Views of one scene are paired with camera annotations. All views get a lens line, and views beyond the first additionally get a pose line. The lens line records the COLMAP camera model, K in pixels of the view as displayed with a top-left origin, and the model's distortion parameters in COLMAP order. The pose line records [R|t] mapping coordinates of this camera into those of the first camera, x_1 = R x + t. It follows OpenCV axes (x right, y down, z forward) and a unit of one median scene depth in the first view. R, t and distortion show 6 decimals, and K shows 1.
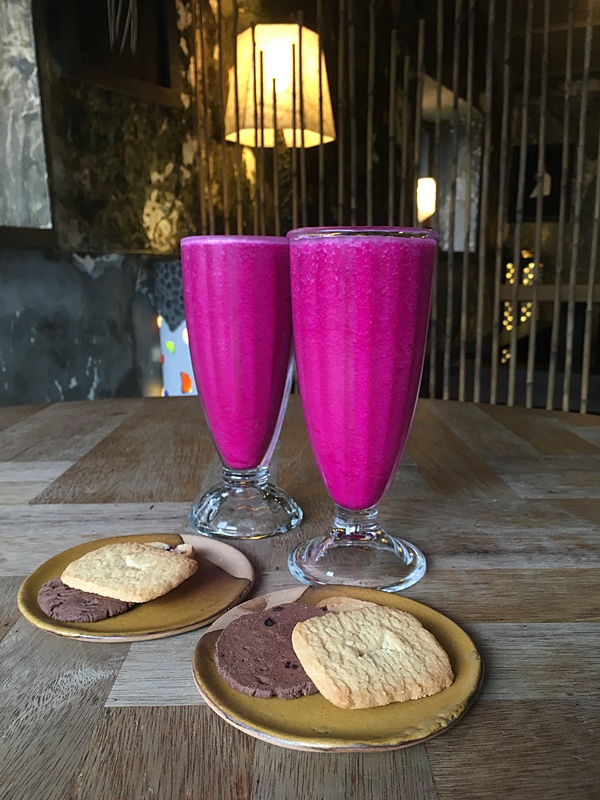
lens RADIAL K [[683.3, 0, 300.0], [0, 683.3, 400.0], [0, 0, 1]] dist [0.071869, -0.121922]
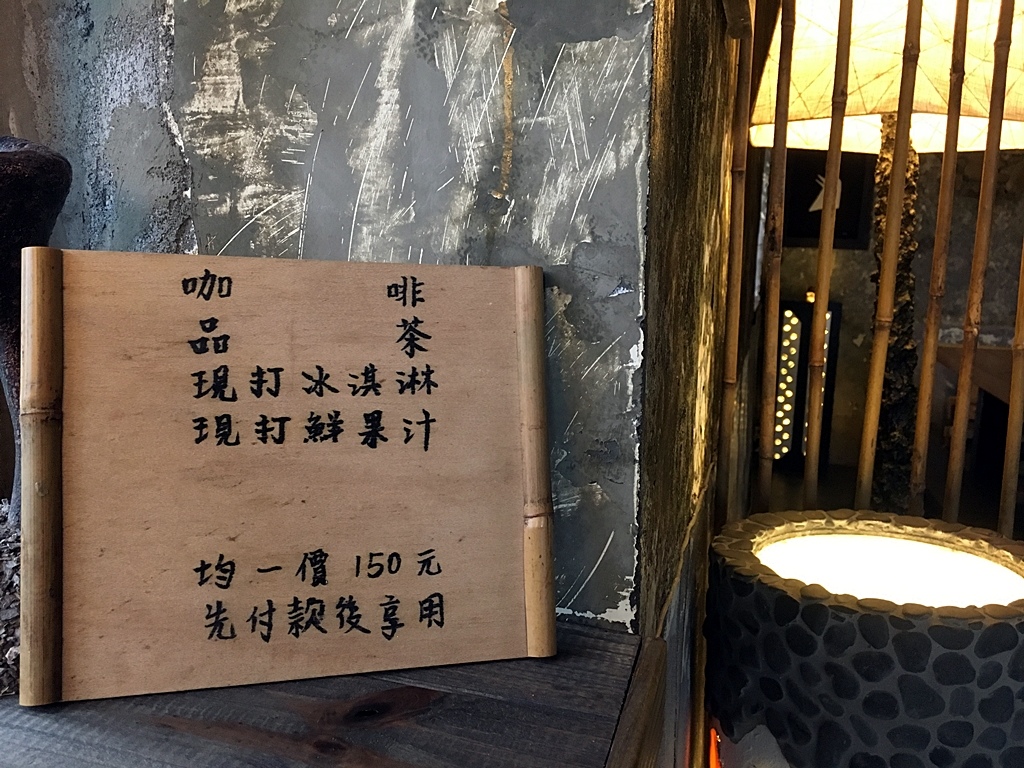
lens RADIAL K [[874.6, 0, 512.0], [0, 874.6, 384.0], [0, 0, 1]] dist [0.071869, -0.121922]
pose [[0.969298, -0.003837, 0.245857, -0.406067], [0.012678, 0.999328, -0.034385, -0.277135], [-0.245560, 0.036446, 0.968696, 0.707186]]
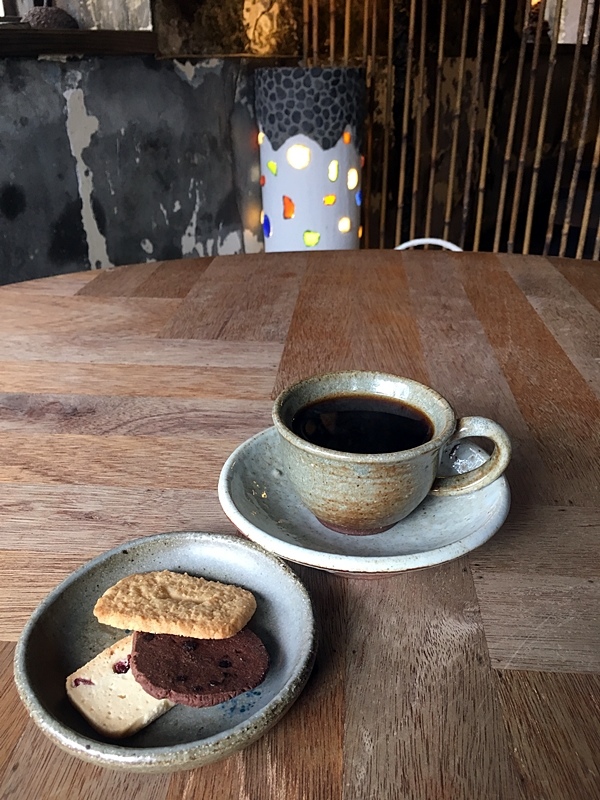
lens RADIAL K [[683.3, 0, 300.0], [0, 683.3, 400.0], [0, 0, 1]] dist [0.071869, -0.121922]
pose [[0.995831, 0.046937, -0.078218, -0.063610], [-0.023934, 0.961865, 0.272475, -0.028949], [0.088025, -0.269467, 0.958978, 0.008429]]
